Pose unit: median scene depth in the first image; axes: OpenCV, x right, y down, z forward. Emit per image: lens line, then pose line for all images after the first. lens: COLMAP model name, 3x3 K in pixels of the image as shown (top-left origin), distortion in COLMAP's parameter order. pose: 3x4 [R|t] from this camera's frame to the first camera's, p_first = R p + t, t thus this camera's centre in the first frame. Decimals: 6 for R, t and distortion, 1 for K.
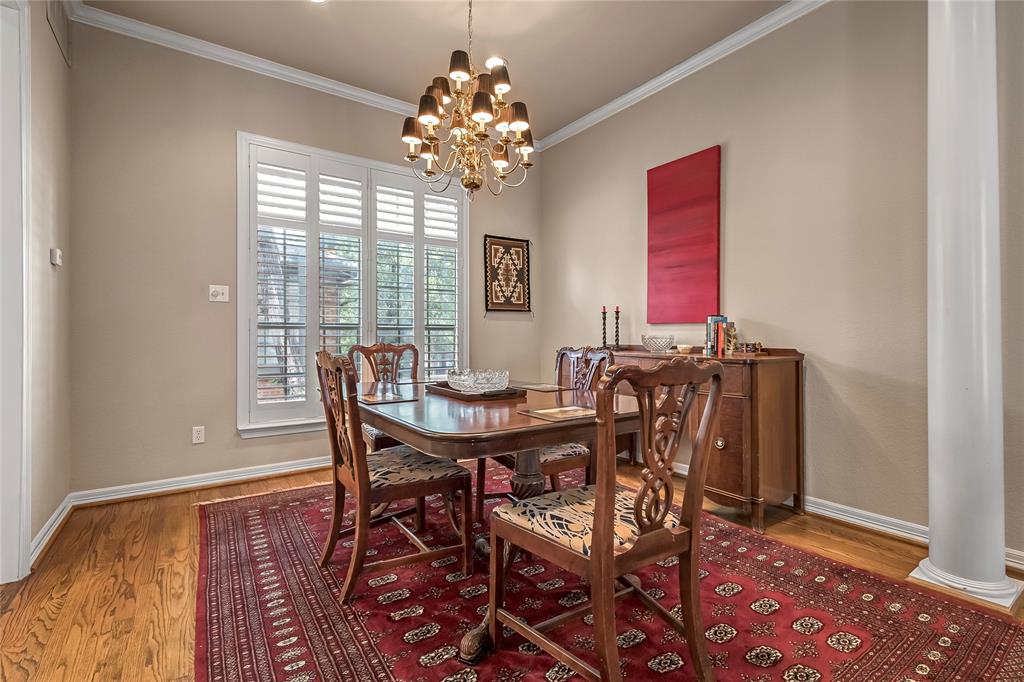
lens RADIAL K [[466.1, 0, 512.6], [0, 466.1, 343.2], [0, 0, 1]] dist [0.001172, -0.000883]
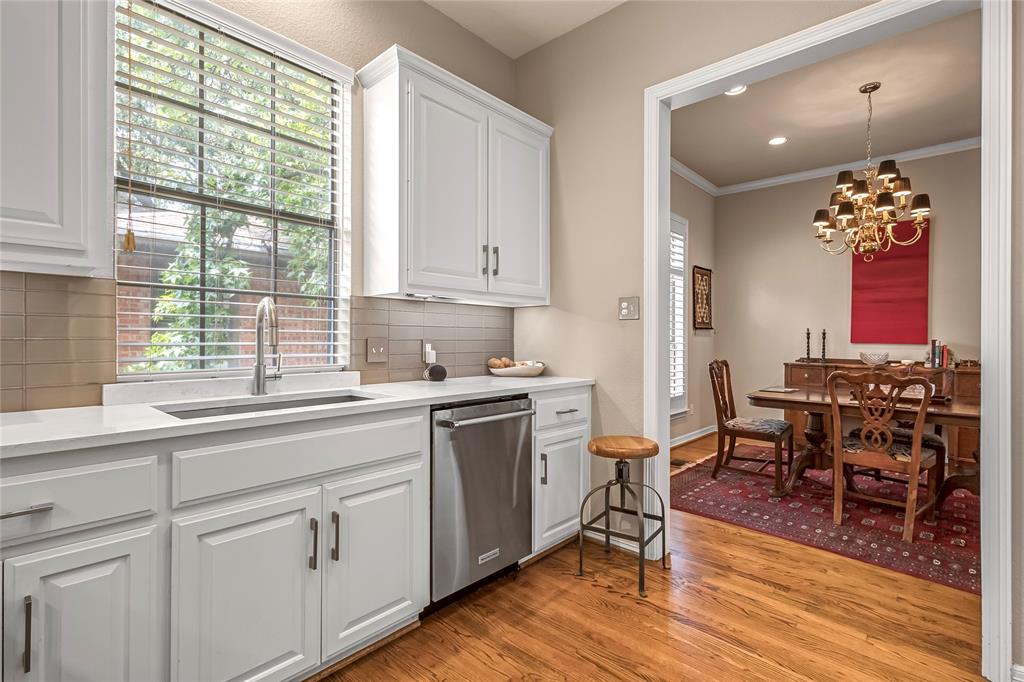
lens RADIAL K [[466.1, 0, 512.6], [0, 466.1, 343.2], [0, 0, 1]] dist [0.001172, -0.000883]
pose [[0.975468, 0.006861, 0.220032, -1.025029], [-0.006026, 0.999972, -0.004466, -0.031775], [-0.220057, 0.003030, 0.975482, -0.090667]]
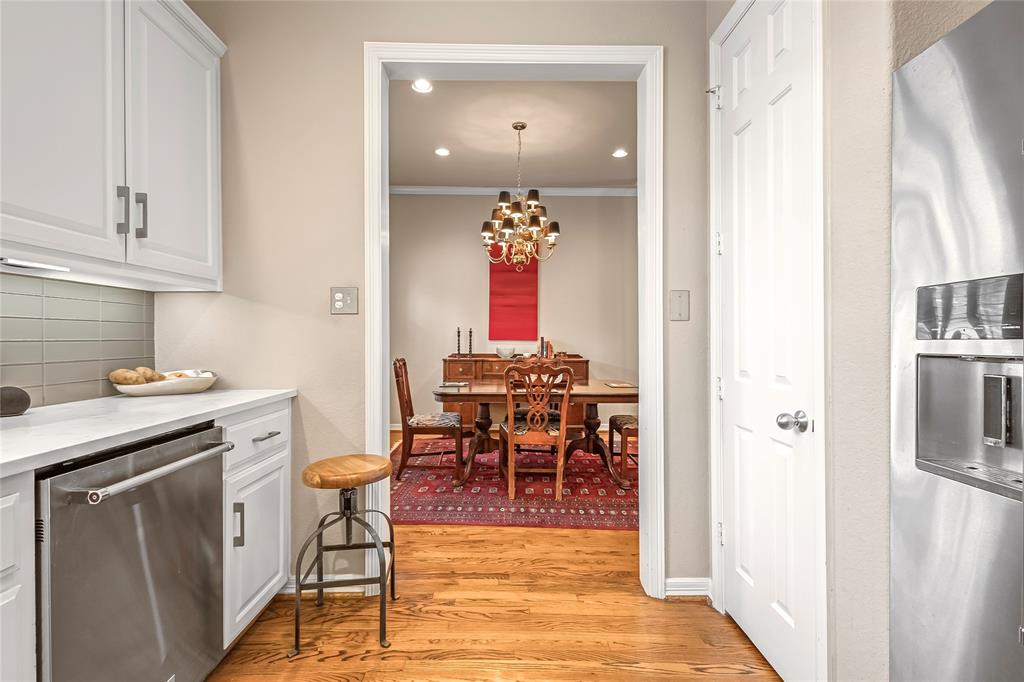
lens RADIAL K [[469.3, 0, 505.7], [0, 469.3, 339.8], [0, 0, 1]] dist [0.002879, -0.000184]
pose [[0.564904, -0.000072, 0.825157, -1.070520], [0.010252, 0.999923, -0.006932, -0.033575], [-0.825093, 0.012375, 0.564861, 0.065759]]
